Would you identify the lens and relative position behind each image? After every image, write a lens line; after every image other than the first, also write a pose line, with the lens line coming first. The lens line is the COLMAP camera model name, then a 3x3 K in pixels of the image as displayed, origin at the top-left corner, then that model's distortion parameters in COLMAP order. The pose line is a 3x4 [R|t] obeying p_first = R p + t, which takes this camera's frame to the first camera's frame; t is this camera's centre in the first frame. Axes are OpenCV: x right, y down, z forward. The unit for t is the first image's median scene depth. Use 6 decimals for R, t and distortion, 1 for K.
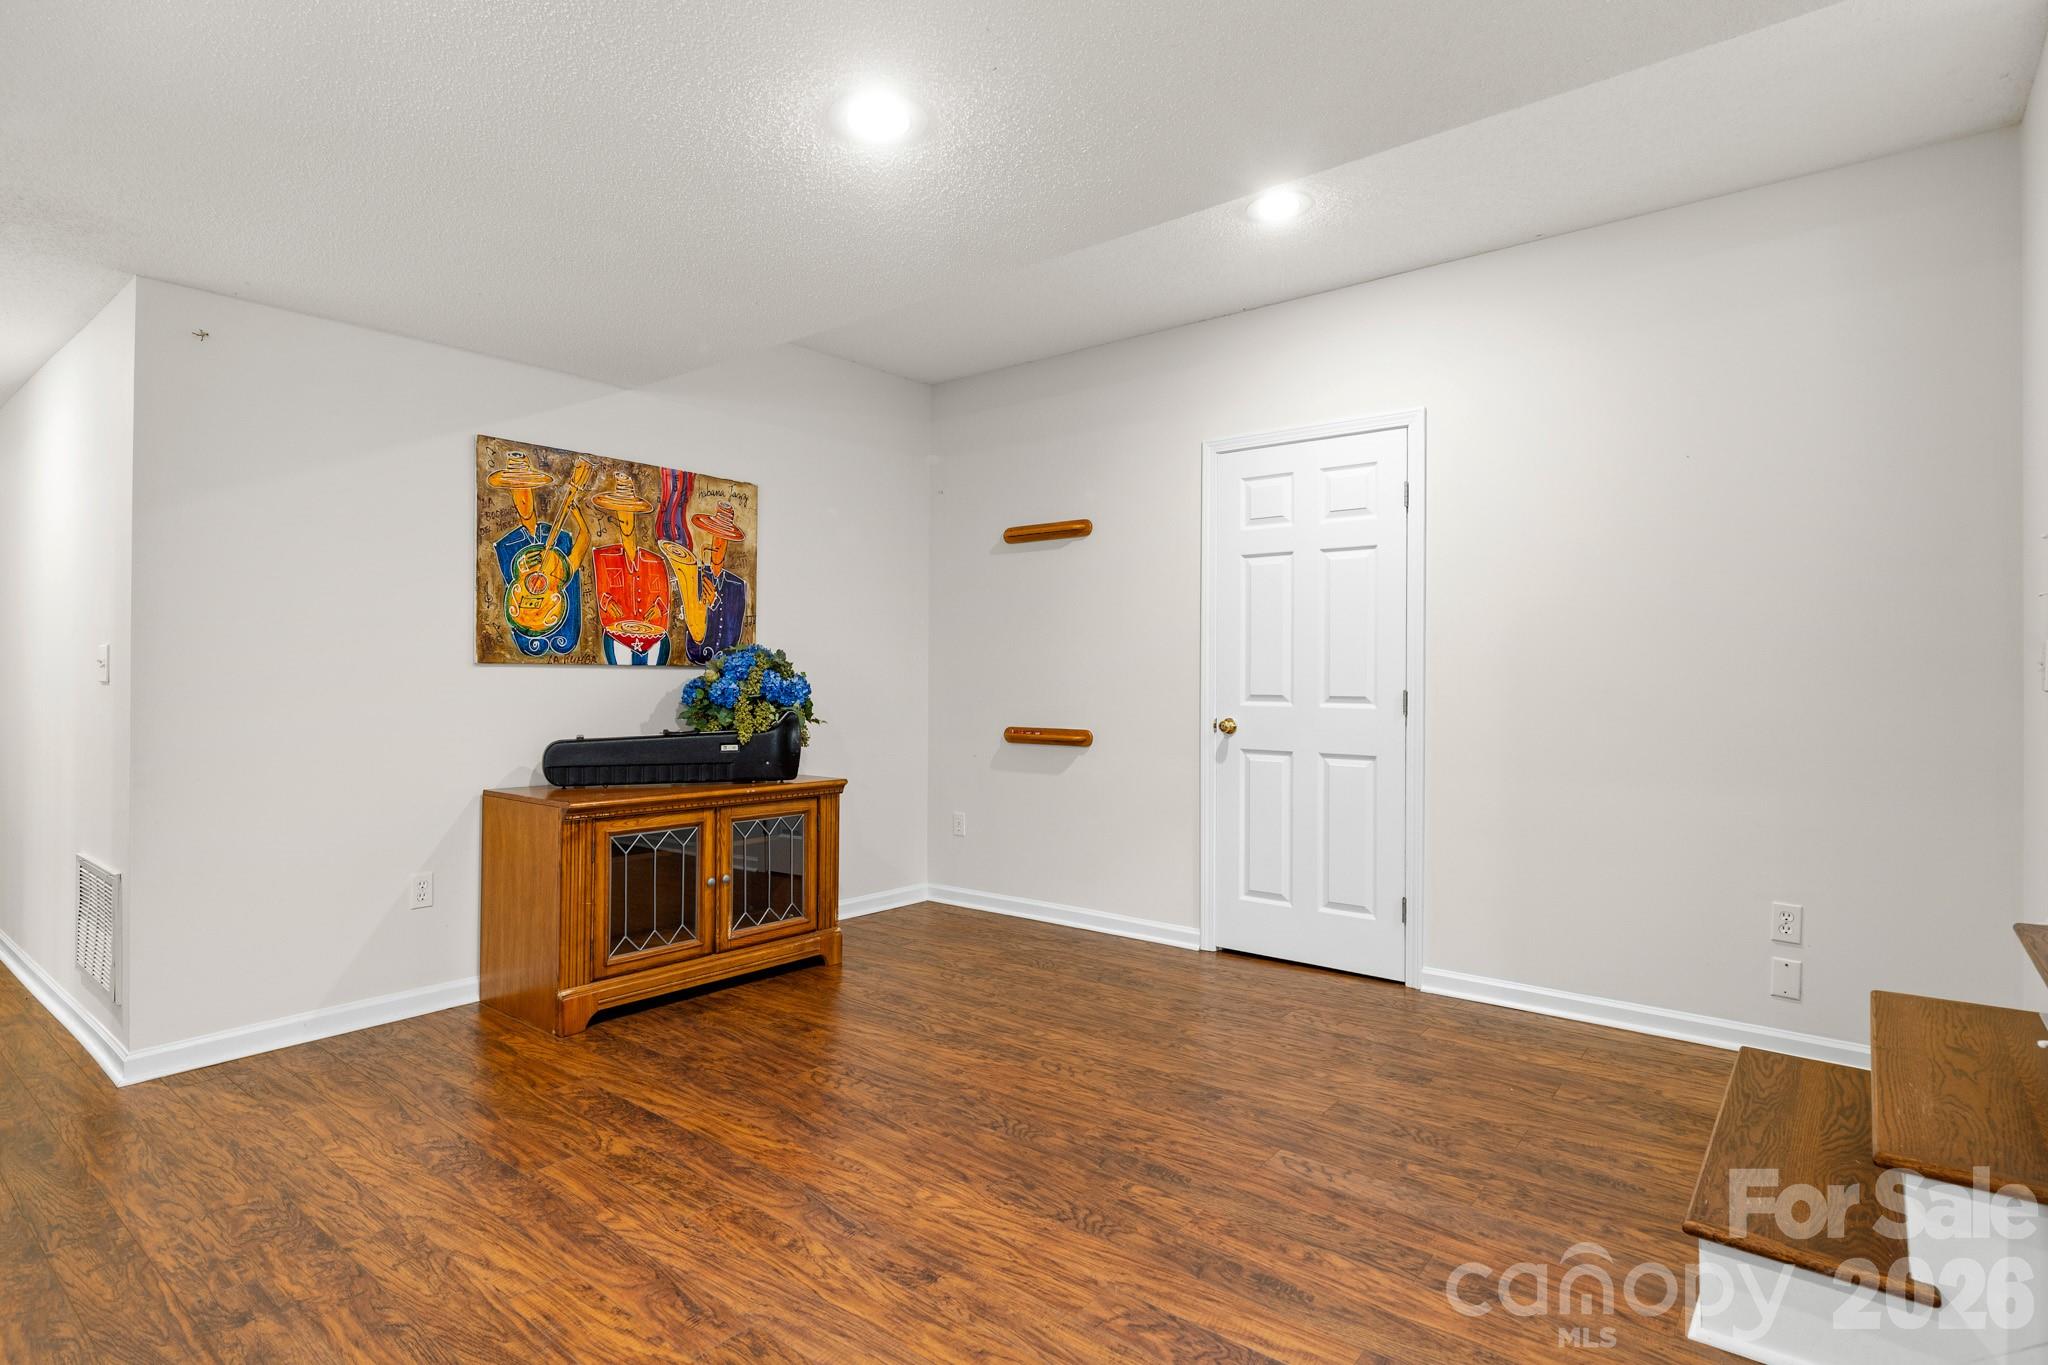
lens RADIAL K [[1037.7, 0, 1025.7], [0, 1037.7, 677.6], [0, 0, 1]] dist [0.000287, -0.000047]
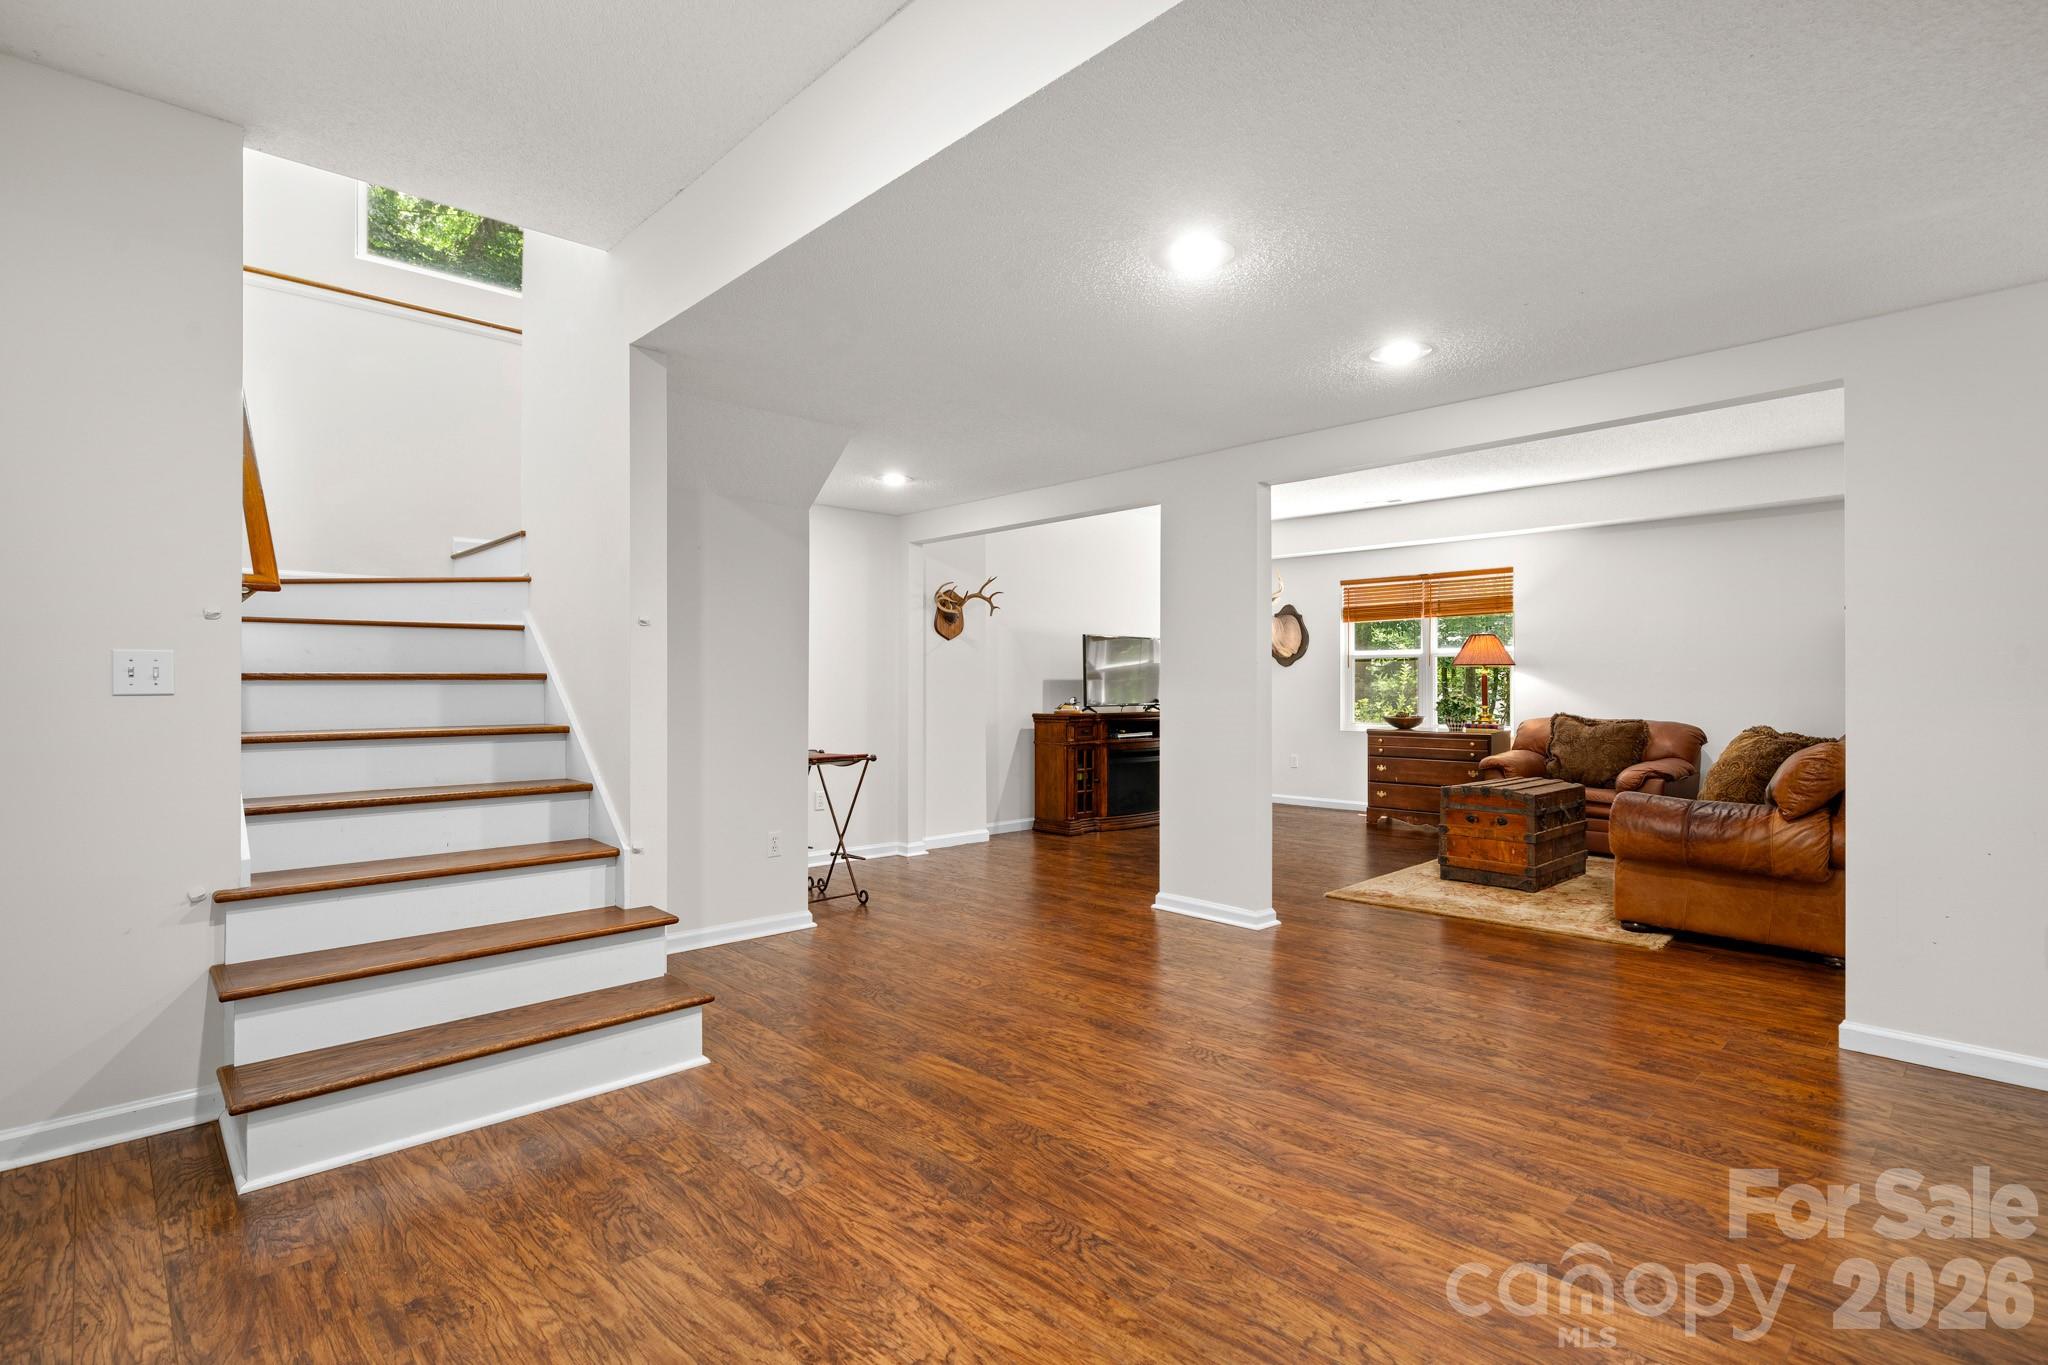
lens RADIAL K [[923.1, 0, 1028.4], [0, 923.1, 680.4], [0, 0, 1]] dist [-0.029623, -0.000427]
pose [[-0.987320, 0.001989, 0.158733, -0.103971], [0.001602, 0.999995, -0.002564, -0.000110], [-0.158737, -0.002277, -0.987318, 1.908135]]
